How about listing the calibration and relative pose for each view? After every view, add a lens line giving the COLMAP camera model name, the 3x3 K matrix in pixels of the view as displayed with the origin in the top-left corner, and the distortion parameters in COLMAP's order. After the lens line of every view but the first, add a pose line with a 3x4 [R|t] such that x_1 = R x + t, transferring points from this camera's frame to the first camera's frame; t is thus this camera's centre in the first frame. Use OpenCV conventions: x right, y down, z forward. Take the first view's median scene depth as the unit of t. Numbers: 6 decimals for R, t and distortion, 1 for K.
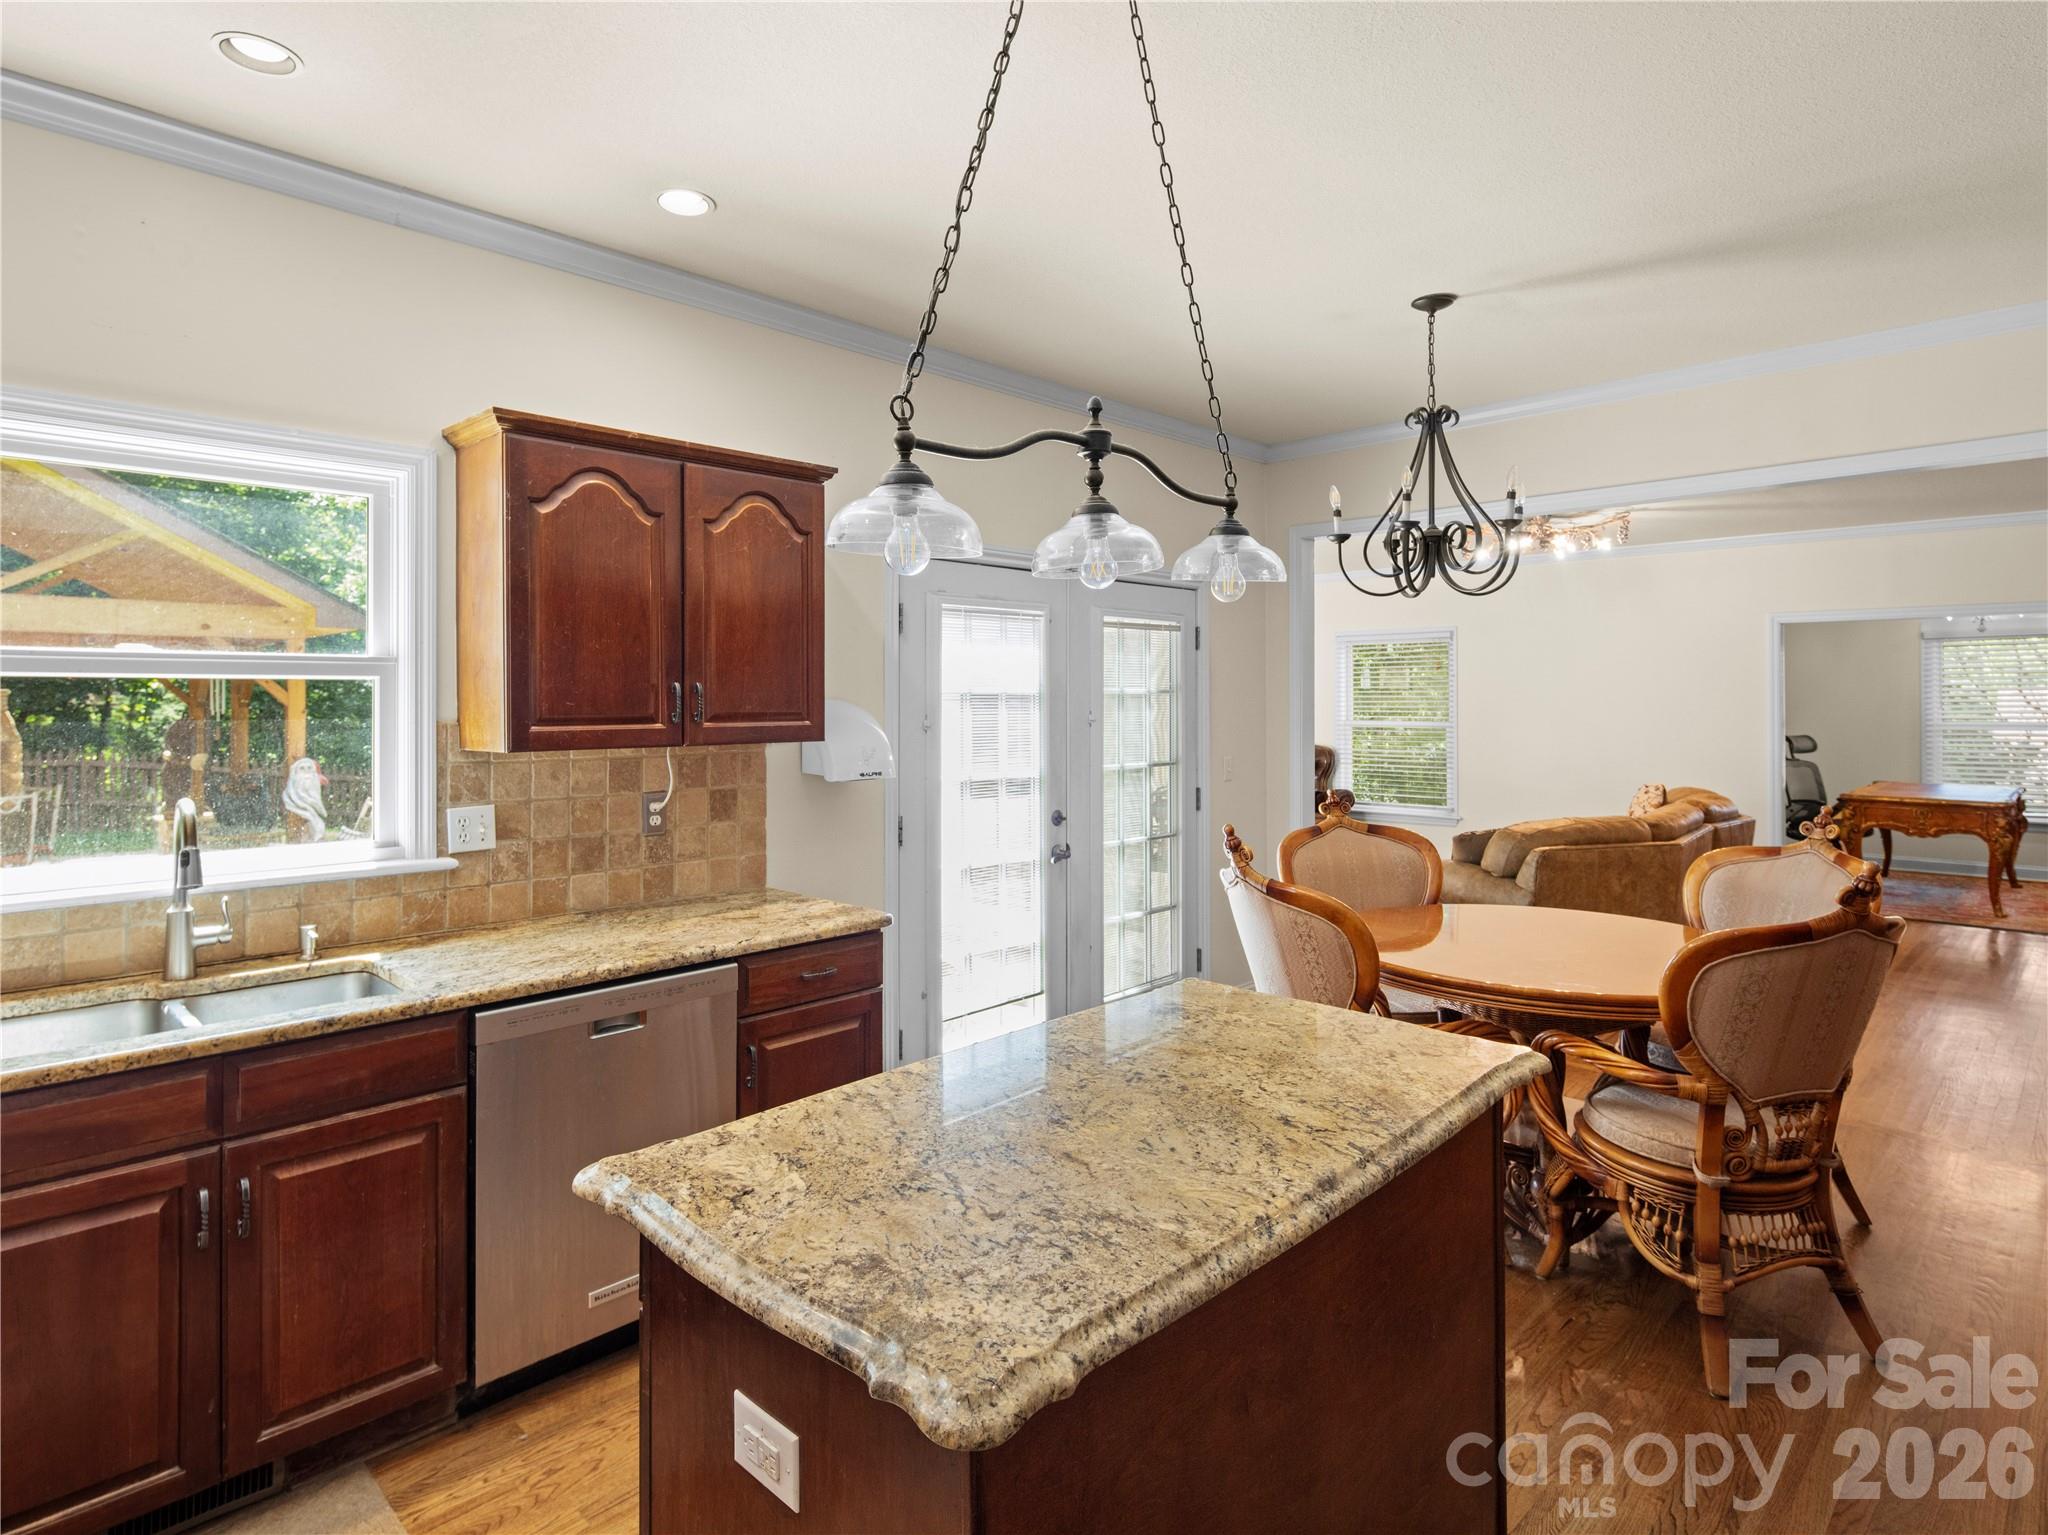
lens RADIAL K [[1122.6, 0, 1010.0], [0, 1122.6, 684.3], [0, 0, 1]] dist [0.006952, -0.004544]
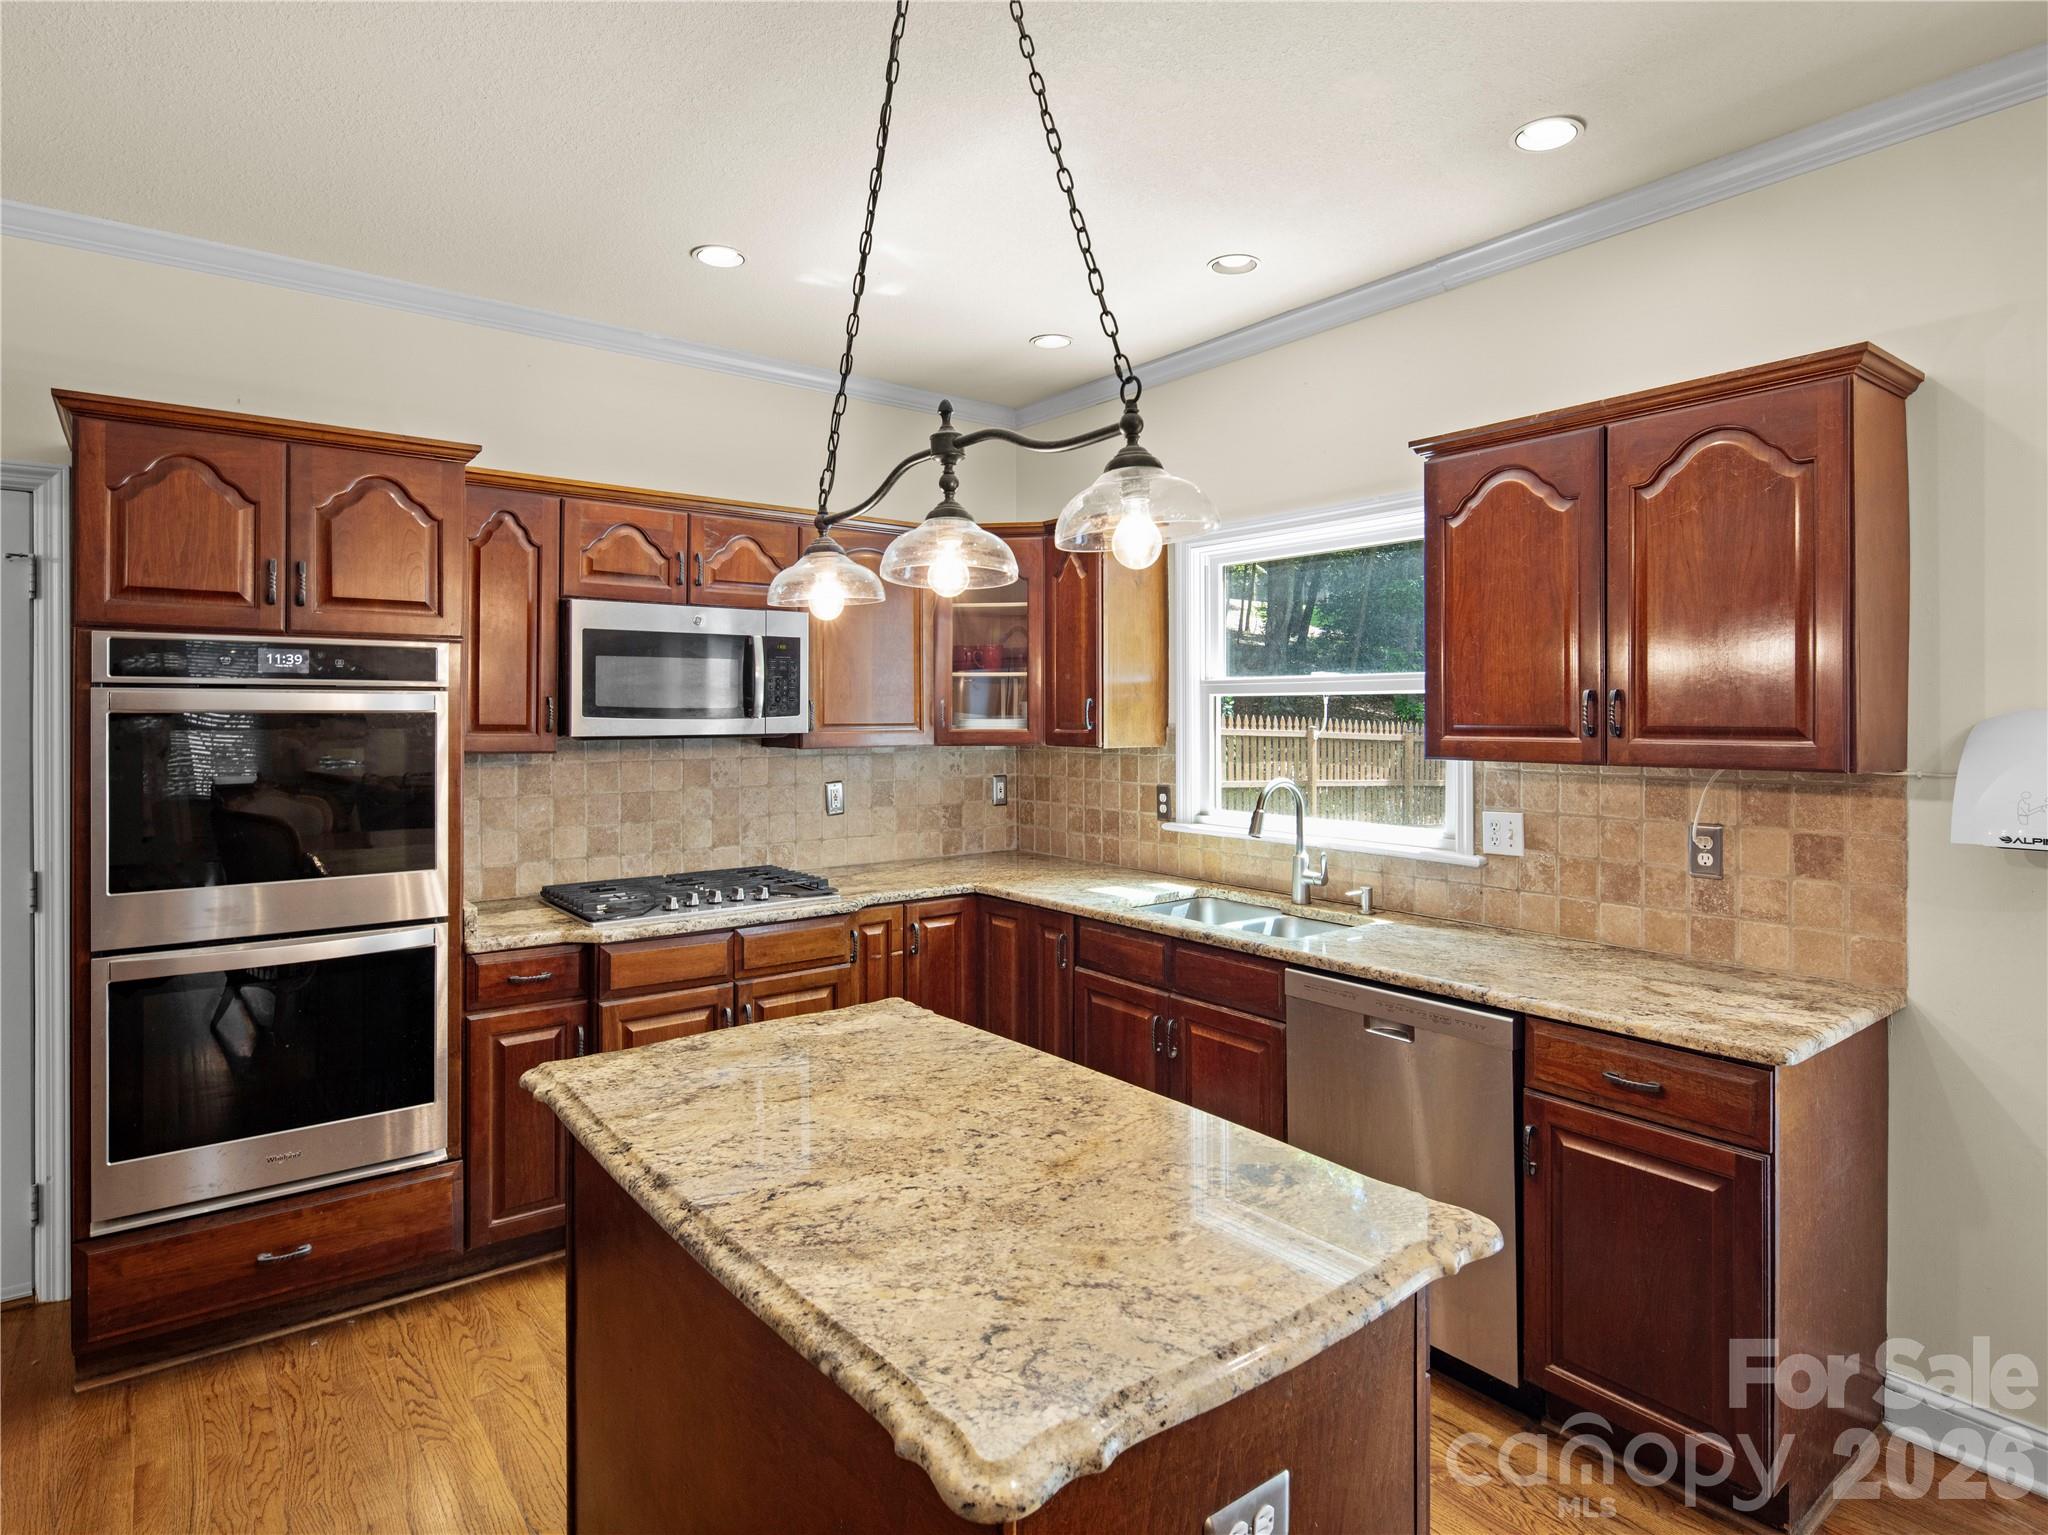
lens RADIAL K [[1122.6, 0, 1054.9], [0, 1122.6, 716.1], [0, 0, 1]] dist [0.006952, -0.004544]
pose [[-0.117470, 0.006117, -0.993058, 0.974948], [0.015949, 0.999864, 0.004272, 0.013739], [0.992948, -0.015337, -0.117551, 1.147756]]
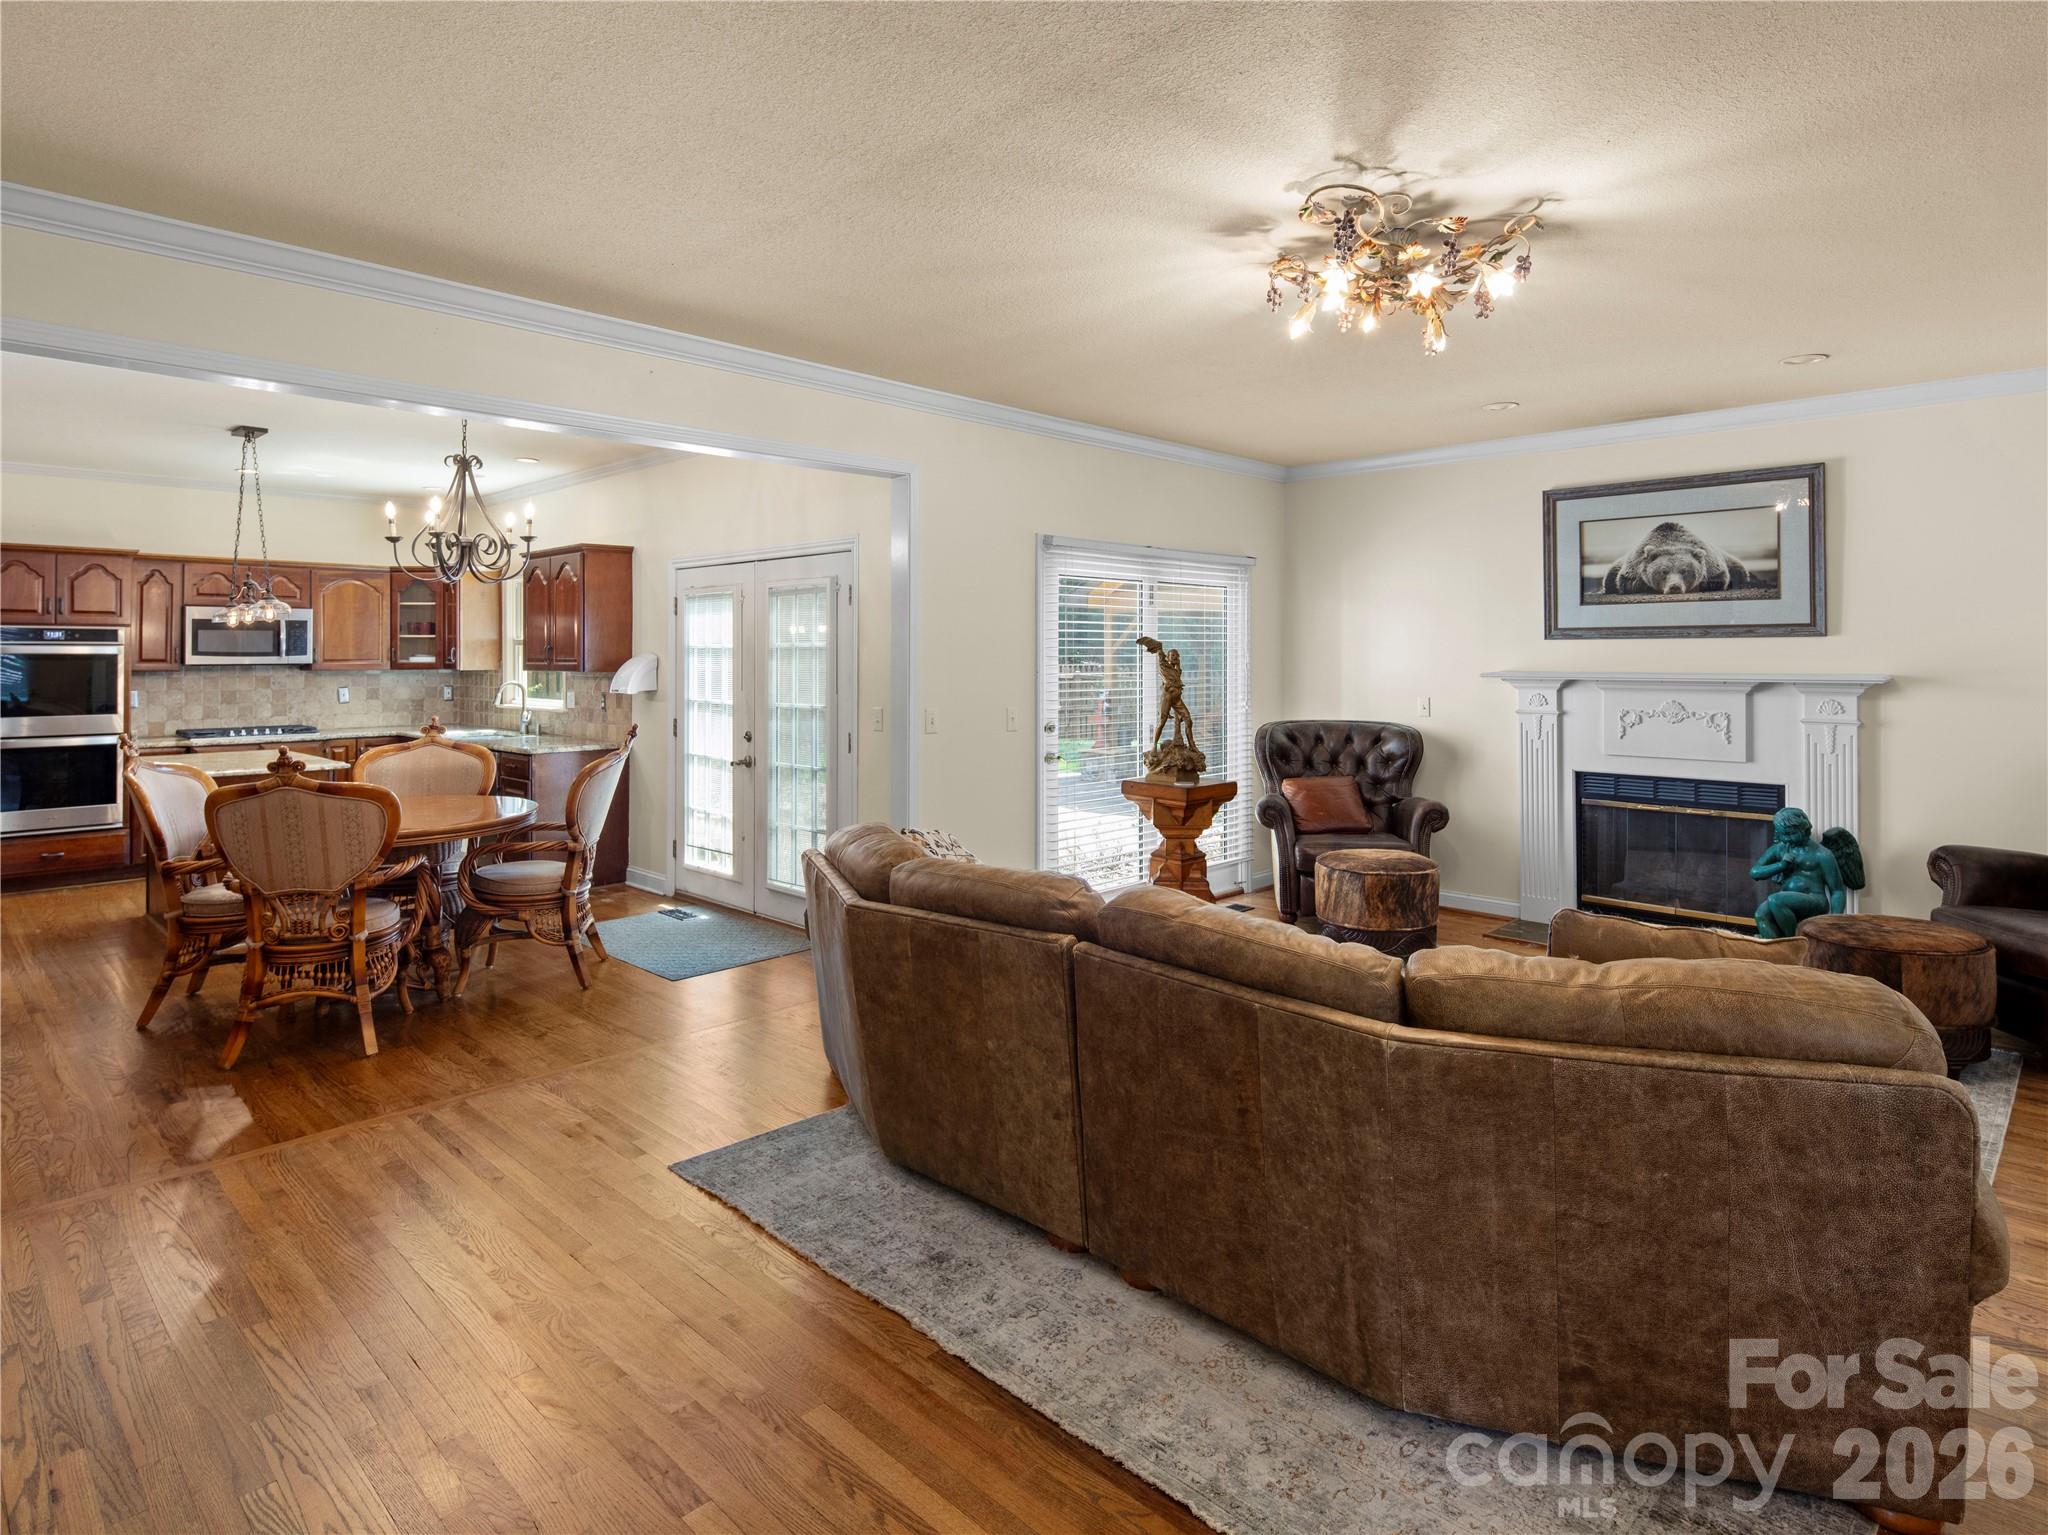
lens RADIAL K [[1122.6, 0, 1044.7], [0, 1122.6, 648.2], [0, 0, 1]] dist [0.006952, -0.004544]
pose [[0.014236, -0.001755, -0.999897, 3.646483], [0.016805, 0.999858, -0.001516, 0.042733], [0.999757, -0.016782, 0.014264, 3.406582]]
